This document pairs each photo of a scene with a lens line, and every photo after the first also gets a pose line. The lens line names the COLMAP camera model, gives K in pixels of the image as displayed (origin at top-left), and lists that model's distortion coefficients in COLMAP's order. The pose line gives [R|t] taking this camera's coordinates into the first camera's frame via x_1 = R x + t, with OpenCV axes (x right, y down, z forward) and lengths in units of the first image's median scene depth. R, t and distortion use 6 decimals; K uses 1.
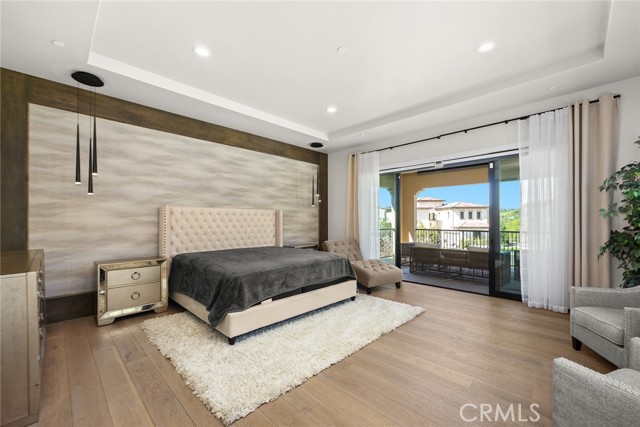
lens RADIAL K [[265.6, 0, 305.3], [0, 265.6, 221.3], [0, 0, 1]] dist [-0.003316, 0.001371]
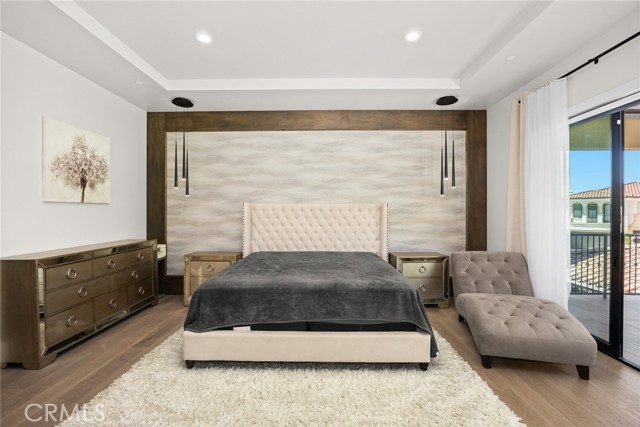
lens RADIAL K [[277.9, 0, 316.6], [0, 277.9, 211.1], [0, 0, 1]] dist [-0.004316, -0.000626]
pose [[0.703312, -0.001161, -0.710881, 0.362827], [-0.001051, 0.999996, -0.002674, -0.022373], [0.710881, 0.002628, 0.703307, 0.372562]]
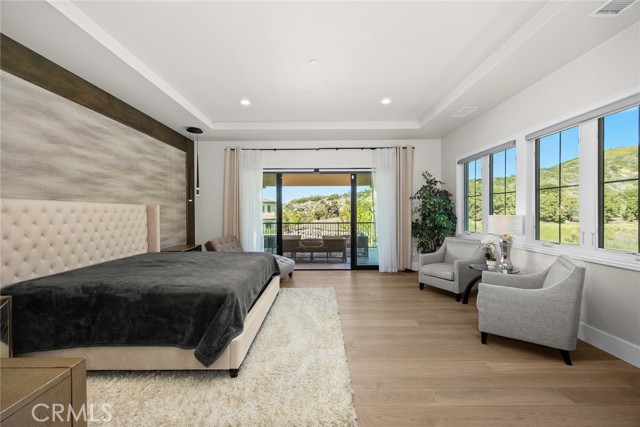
lens RADIAL K [[265.6, 0, 316.3], [0, 265.6, 213.0], [0, 0, 1]] dist [-0.003316, 0.001371]
pose [[0.687689, -0.006982, 0.725972, -0.378890], [0.009094, 0.999958, 0.001002, -0.018333], [-0.725948, 0.005913, 0.687724, 0.144189]]
